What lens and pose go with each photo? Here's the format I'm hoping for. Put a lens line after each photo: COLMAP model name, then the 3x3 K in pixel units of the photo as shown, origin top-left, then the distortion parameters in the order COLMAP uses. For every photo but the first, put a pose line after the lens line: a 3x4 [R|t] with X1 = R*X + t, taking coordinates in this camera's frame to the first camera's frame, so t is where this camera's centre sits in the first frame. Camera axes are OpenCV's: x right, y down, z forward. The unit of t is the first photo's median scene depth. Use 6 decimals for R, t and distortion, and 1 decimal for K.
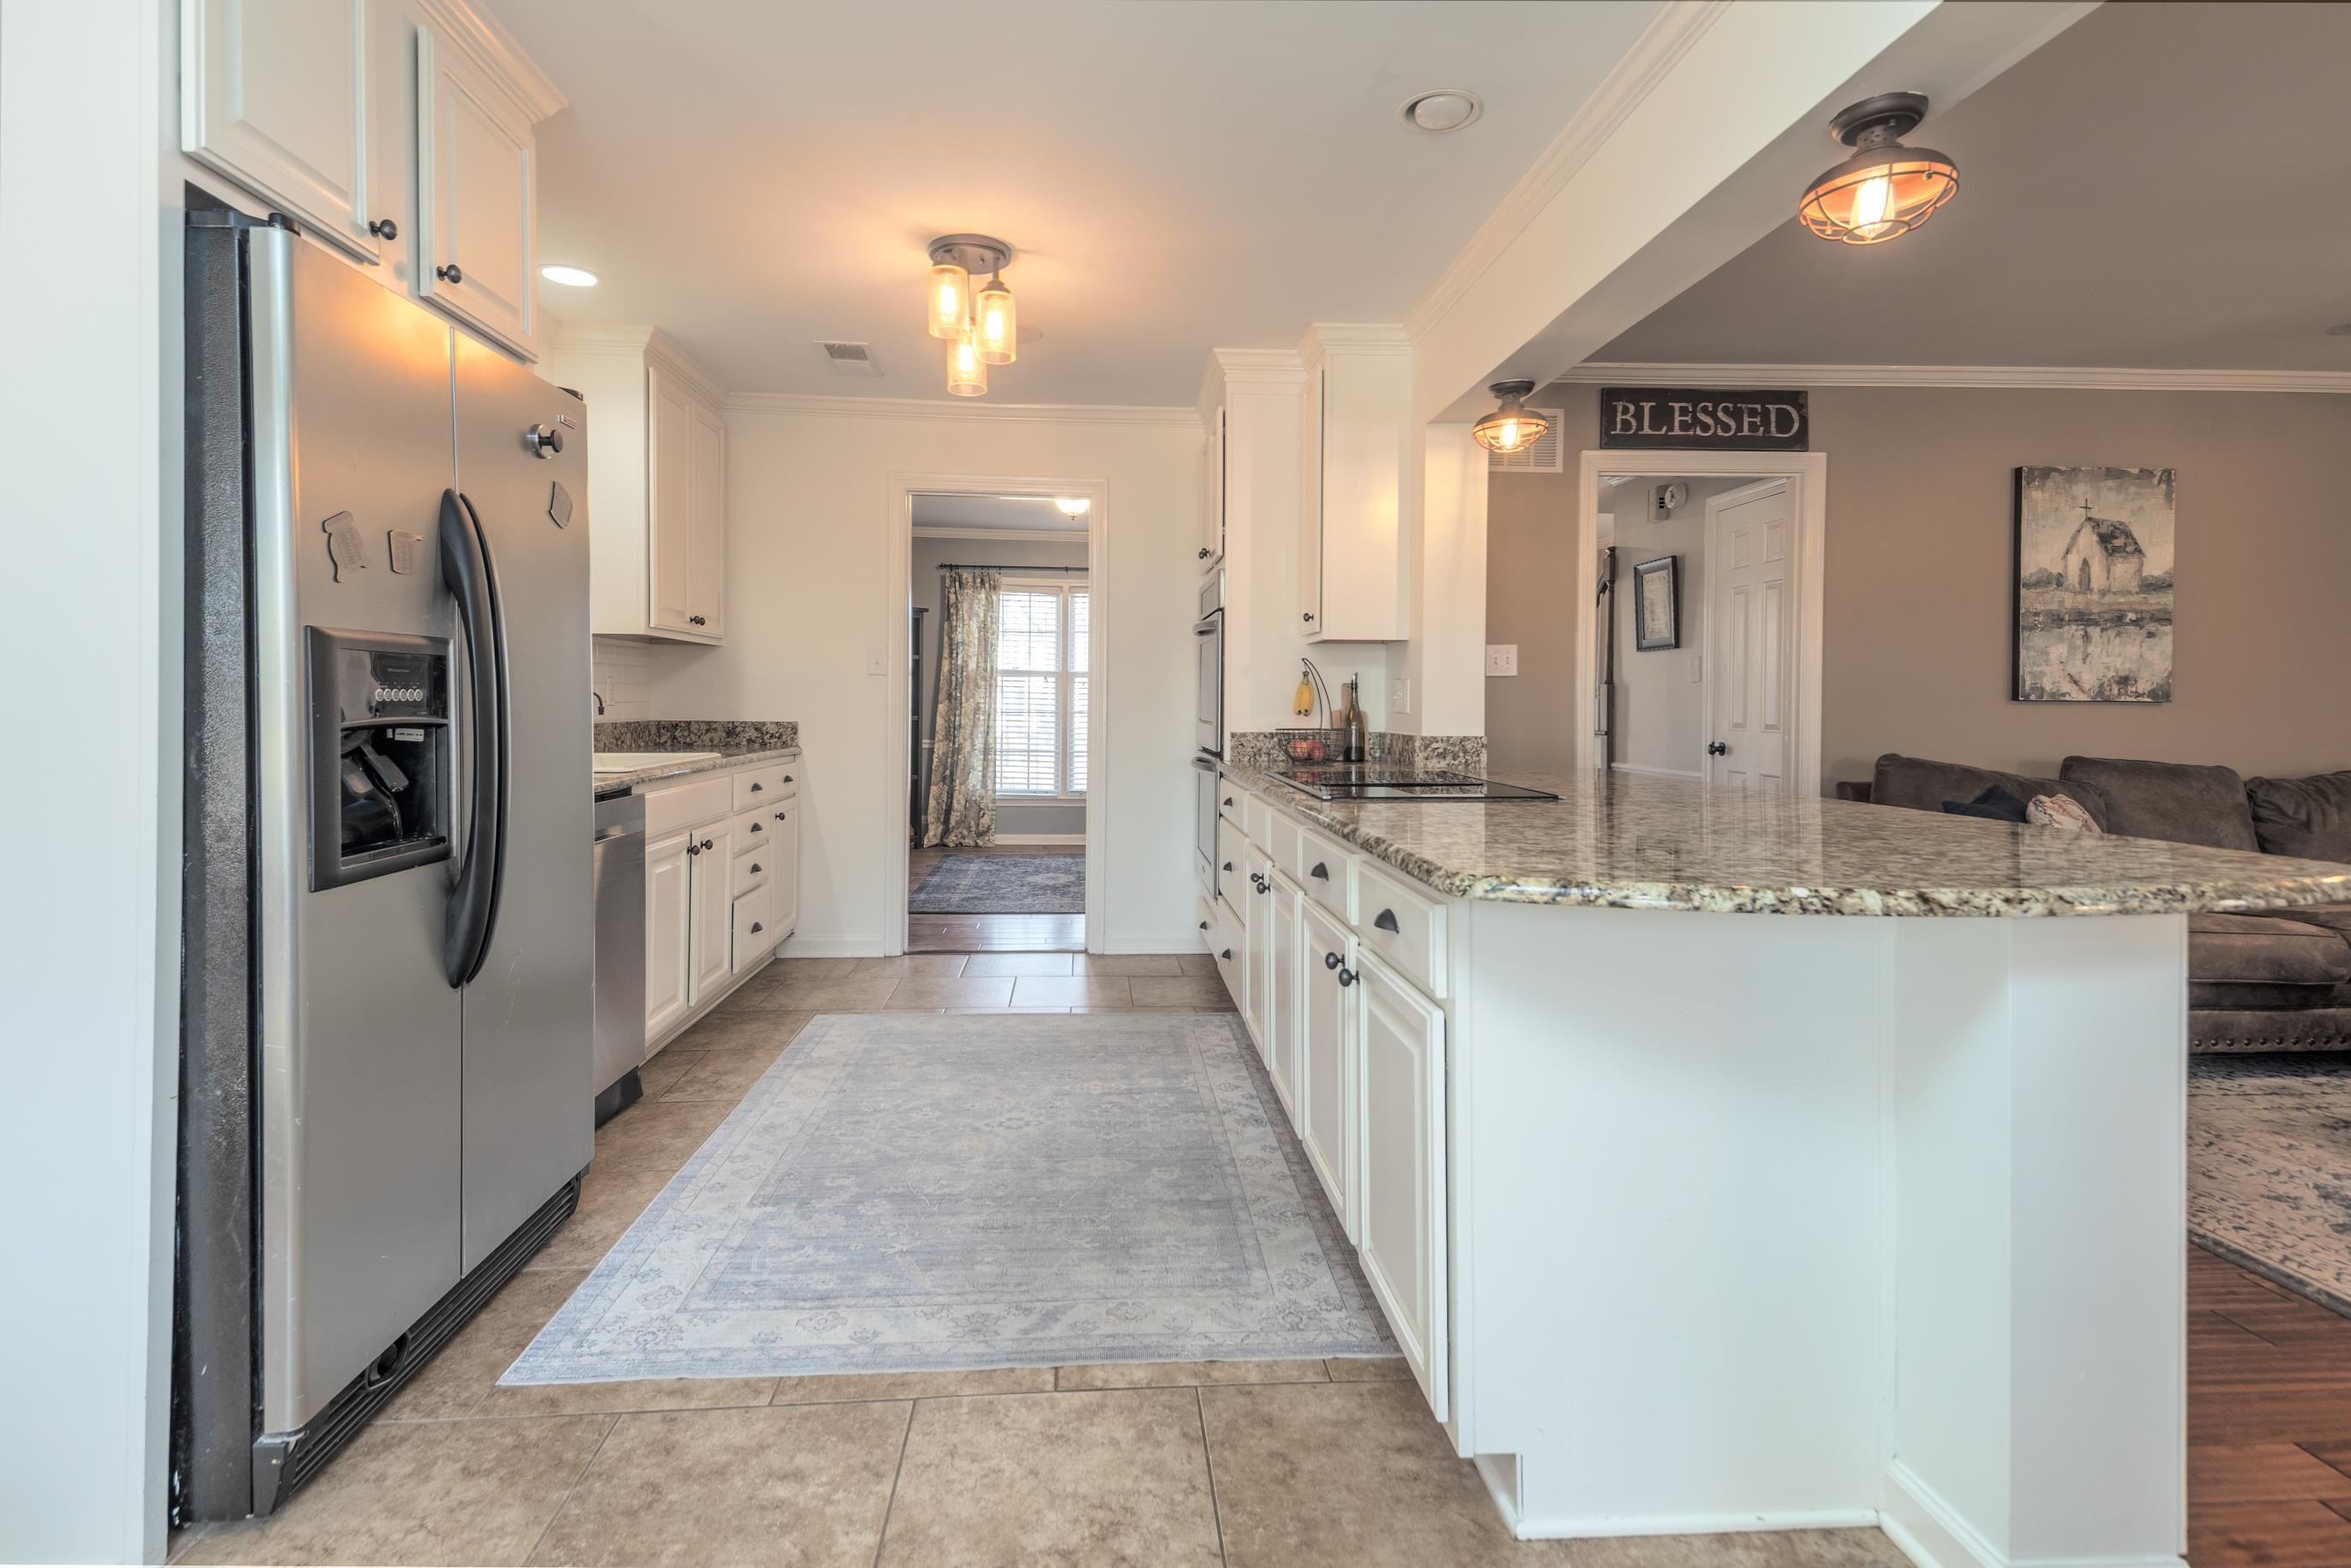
lens RADIAL K [[1114.3, 0, 1169.7], [0, 1114.3, 709.9], [0, 0, 1]] dist [0.052228, -0.021874]
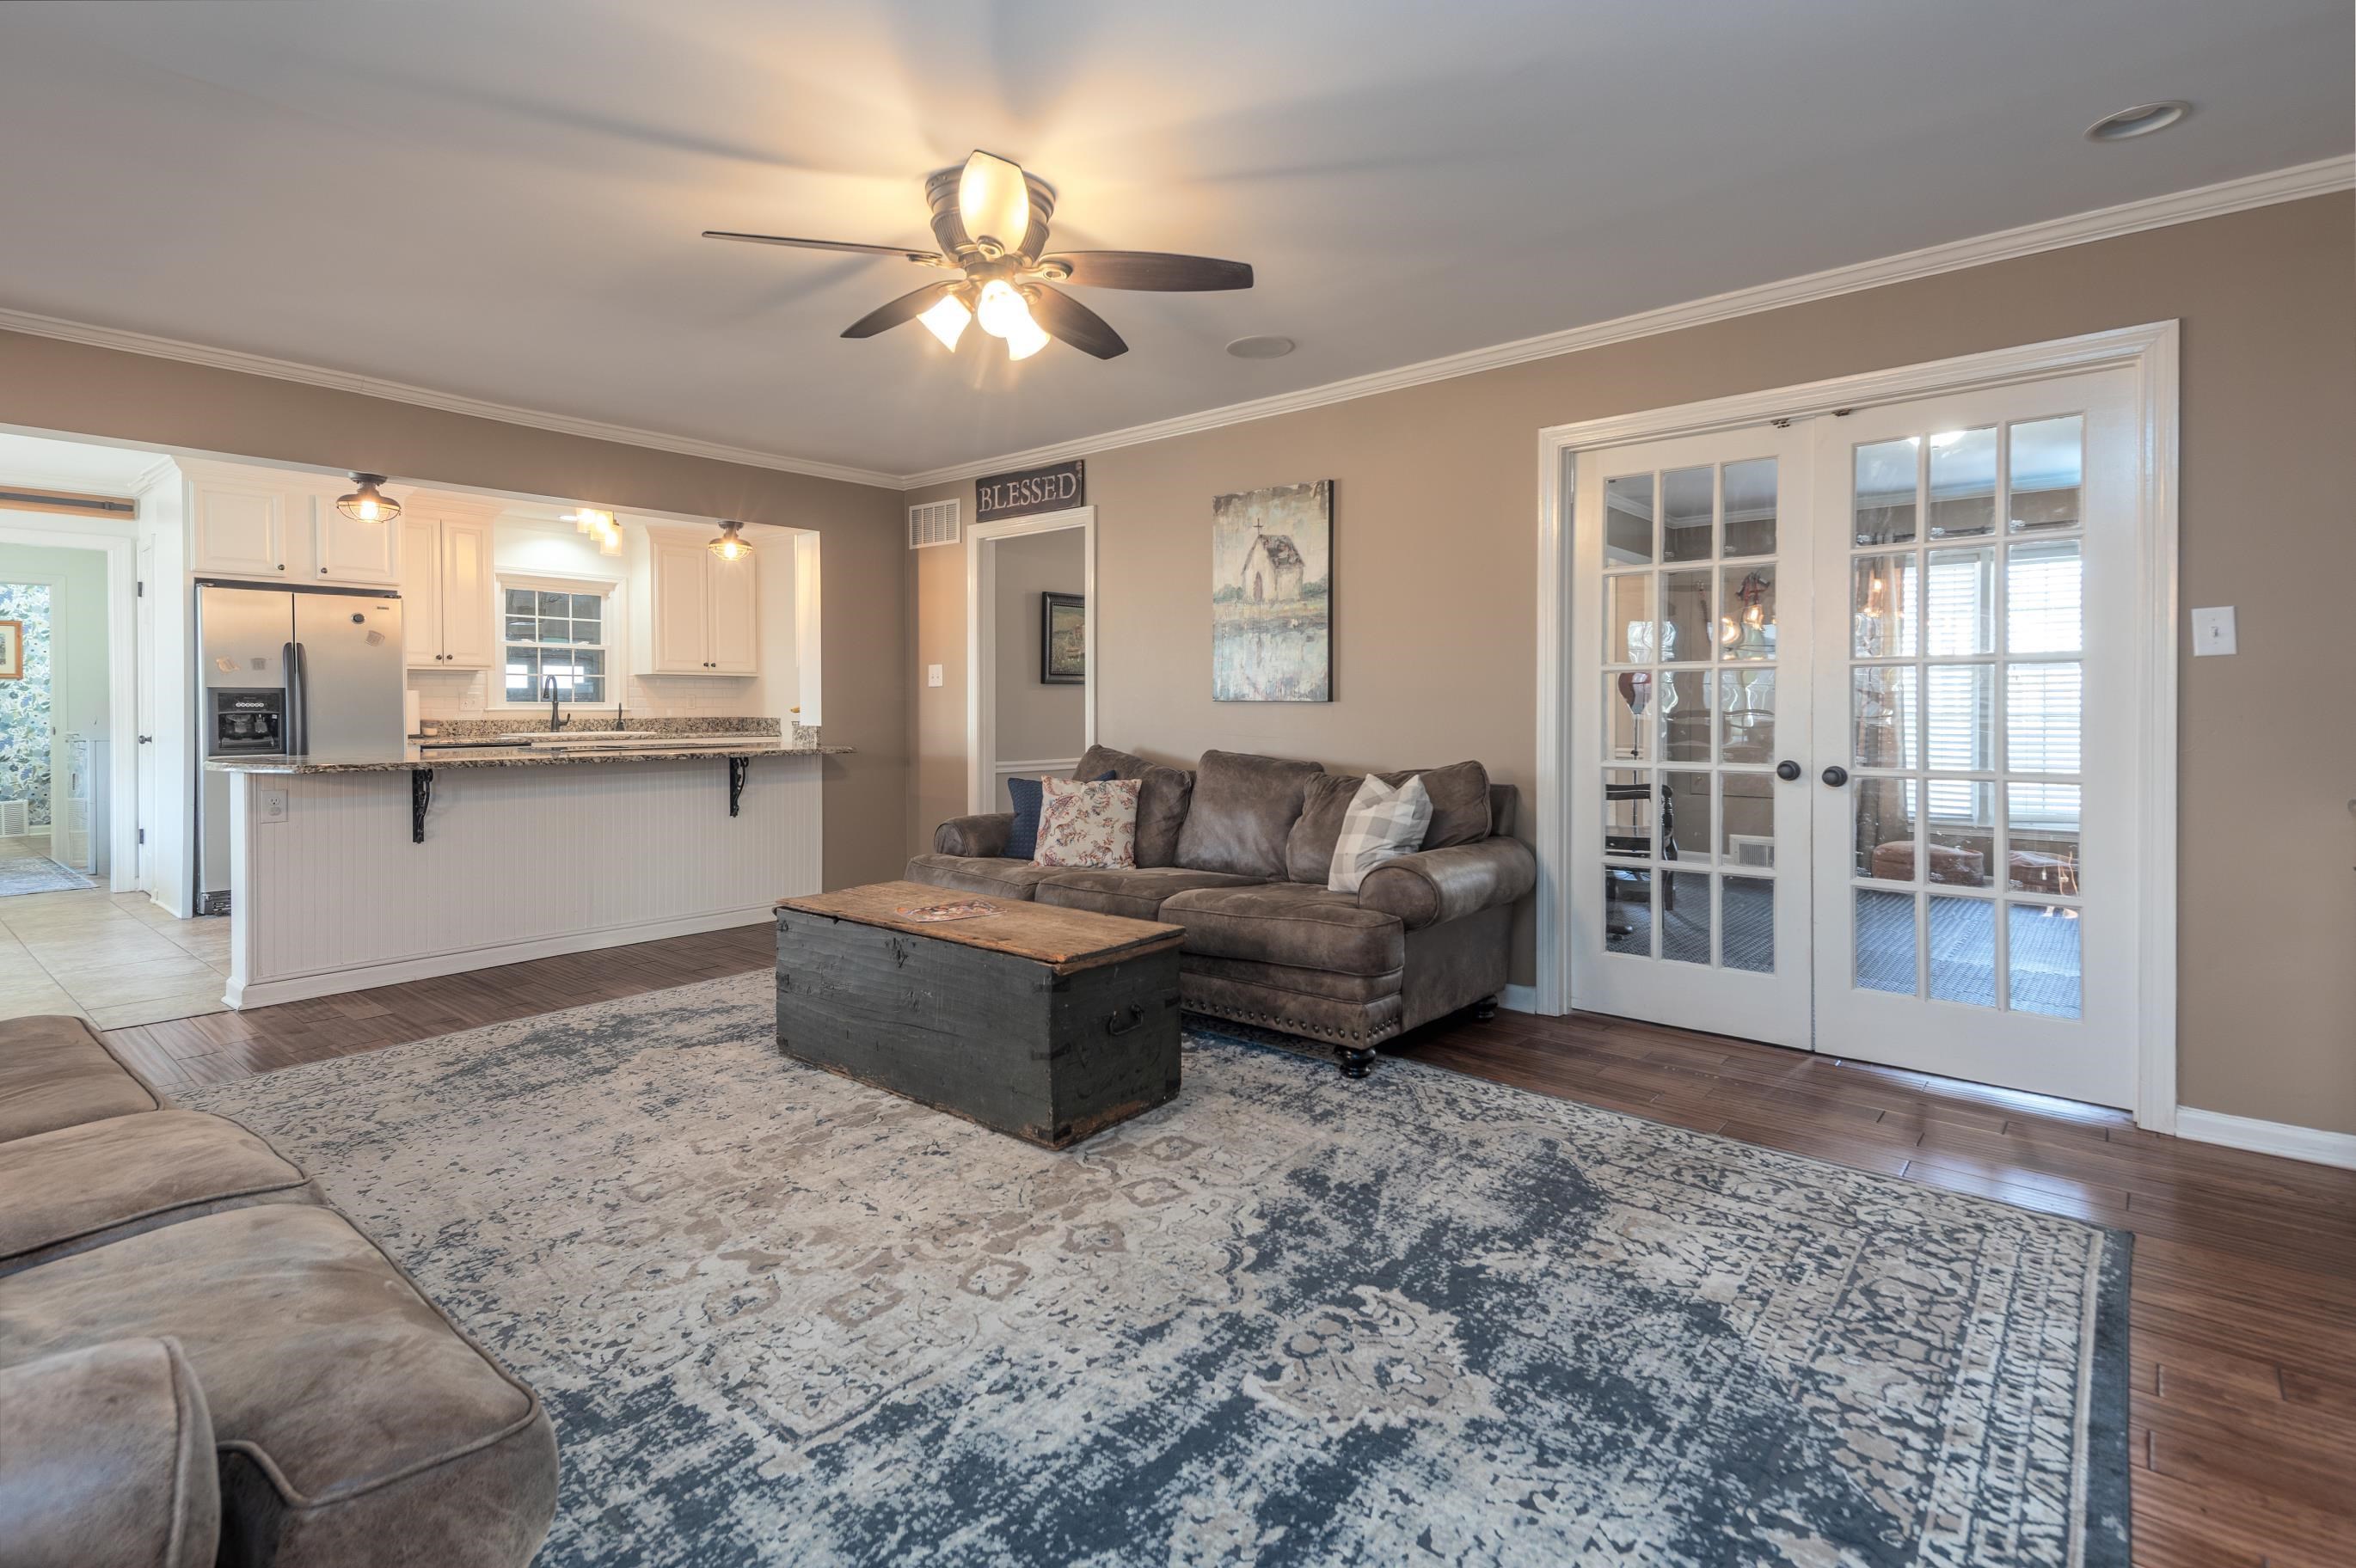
lens RADIAL K [[1116.5, 0, 1181.9], [0, 1116.5, 722.8], [0, 0, 1]] dist [0.052228, -0.021874]
pose [[0.717729, 0.007070, -0.696287, 1.872466], [0.000123, 0.999947, 0.010279, 0.002662], [0.696323, -0.007463, 0.717690, 0.210818]]
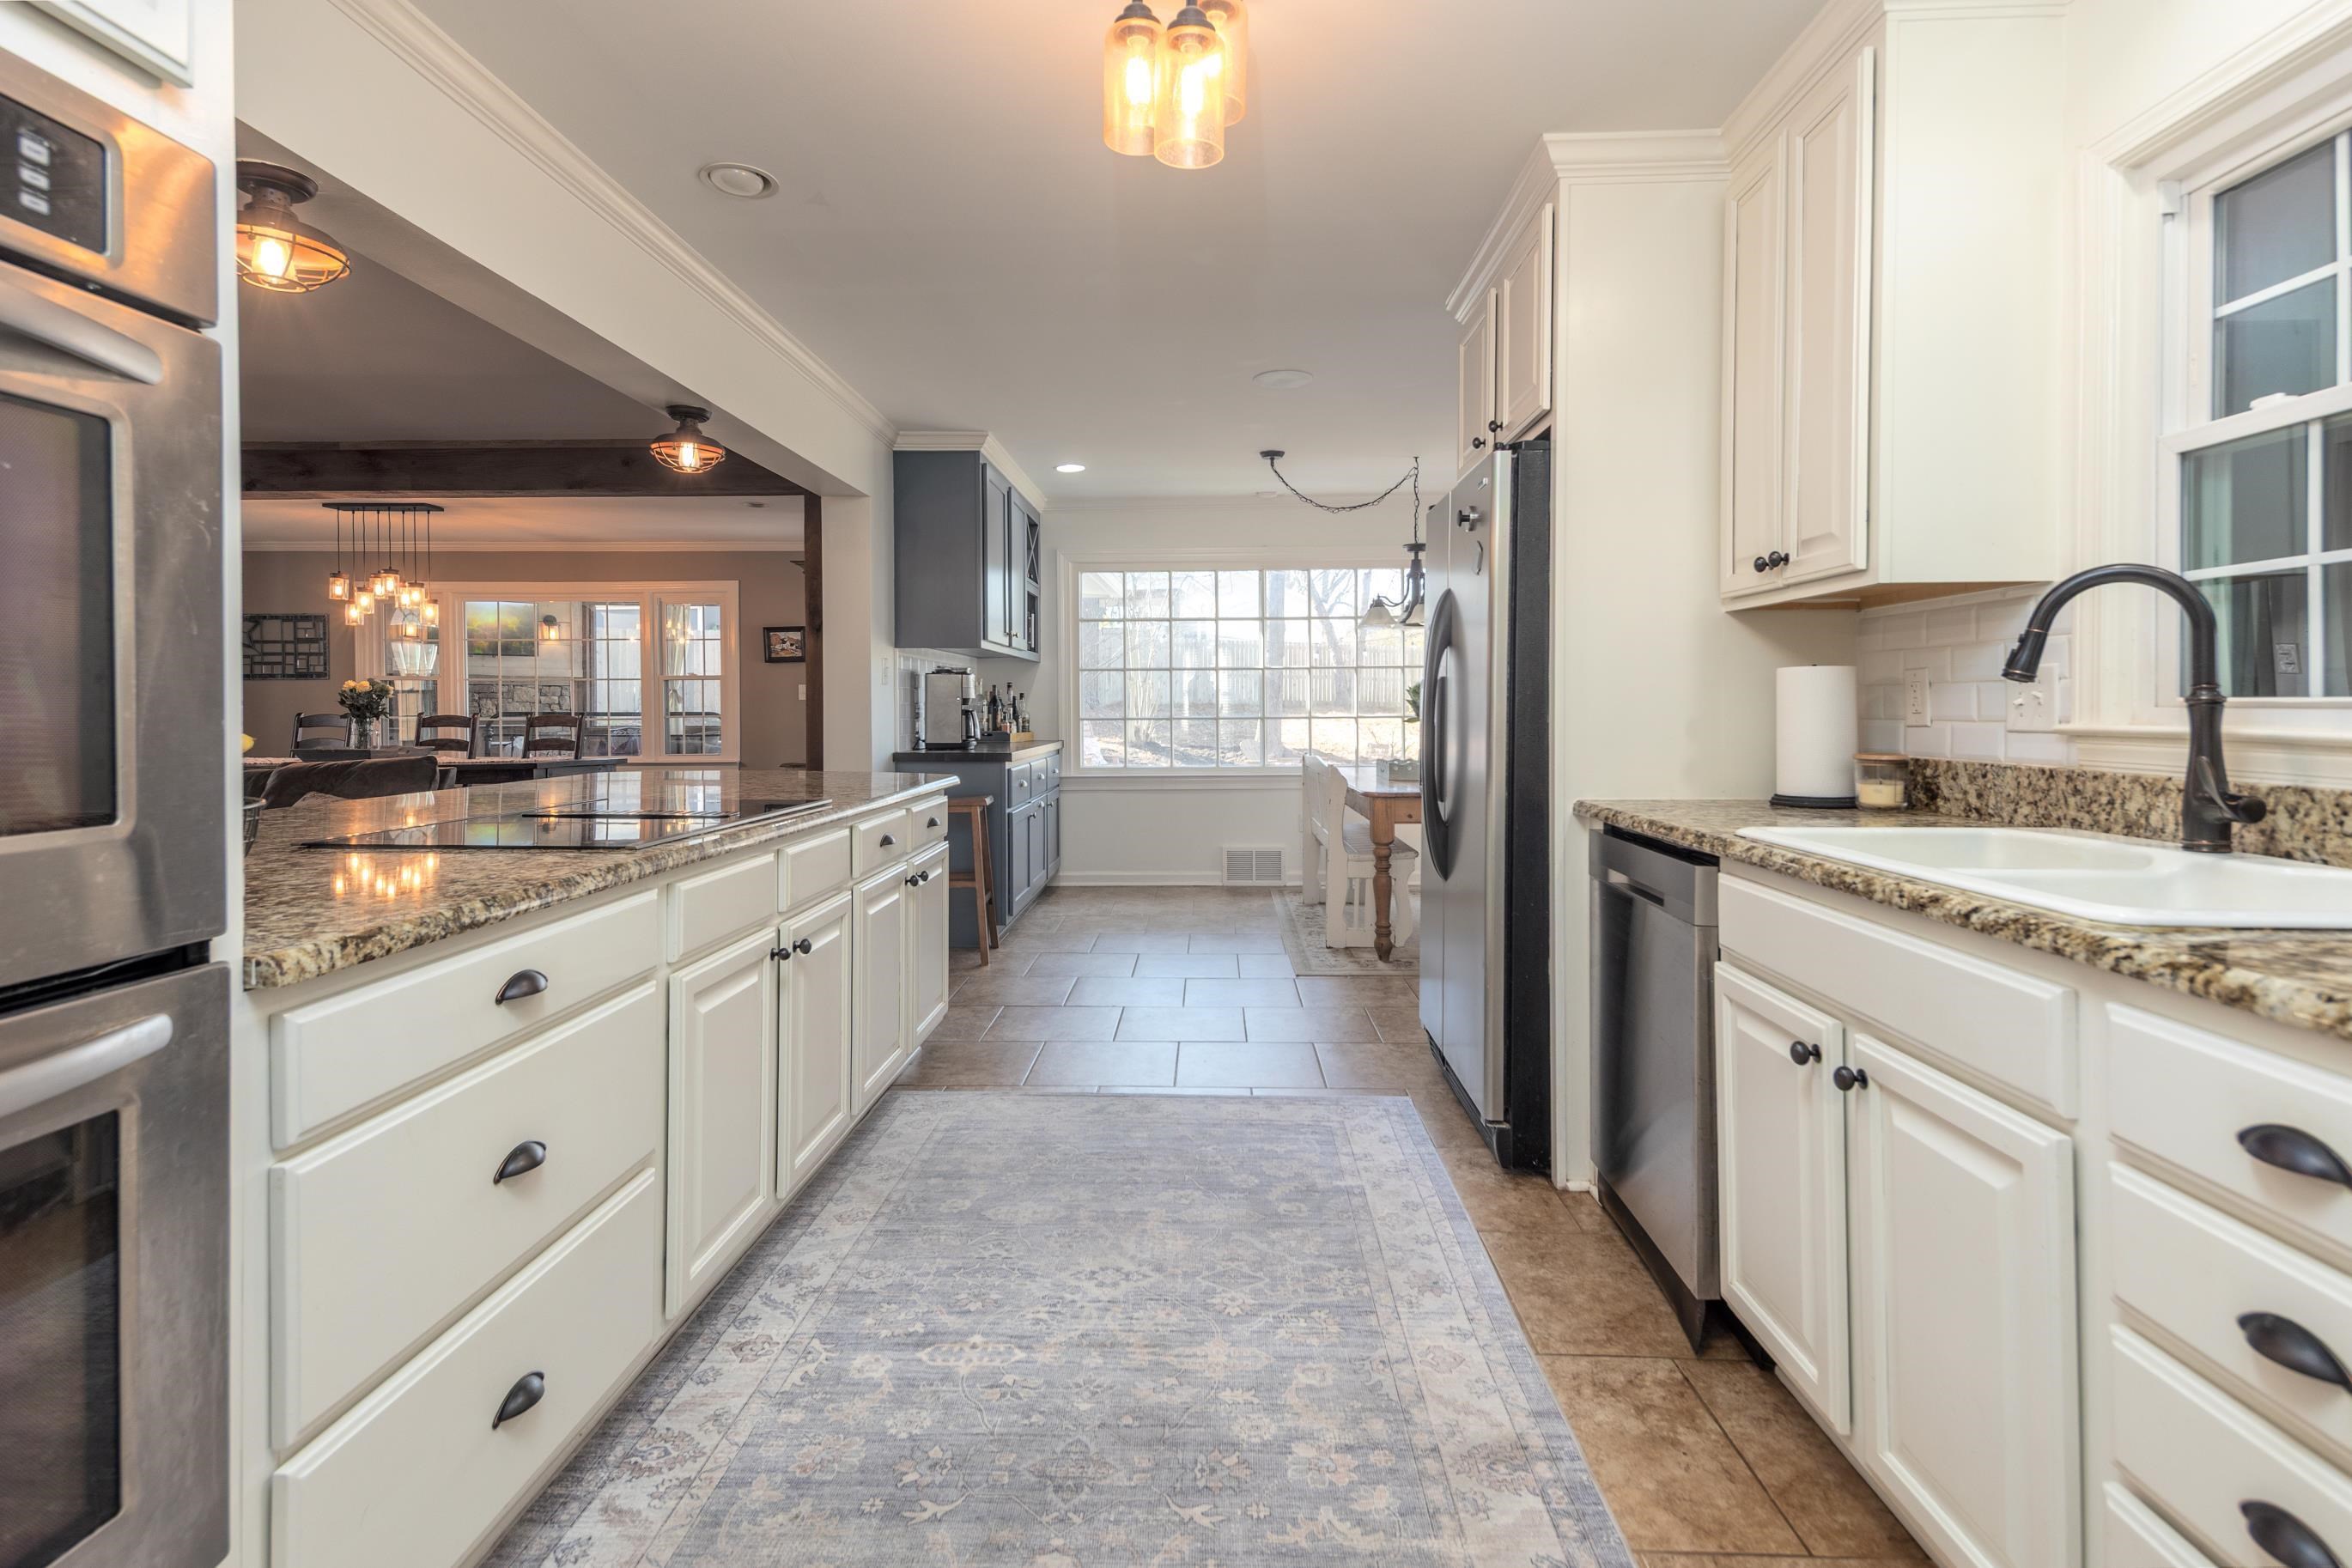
lens RADIAL K [[1114.8, 0, 1174.2], [0, 1114.8, 711.1], [0, 0, 1]] dist [0.052228, -0.021874]
pose [[-0.993801, -0.003928, 0.111104, -0.213846], [-0.002463, 0.999908, 0.013318, -0.015376], [-0.111146, 0.012962, -0.993720, 1.410891]]
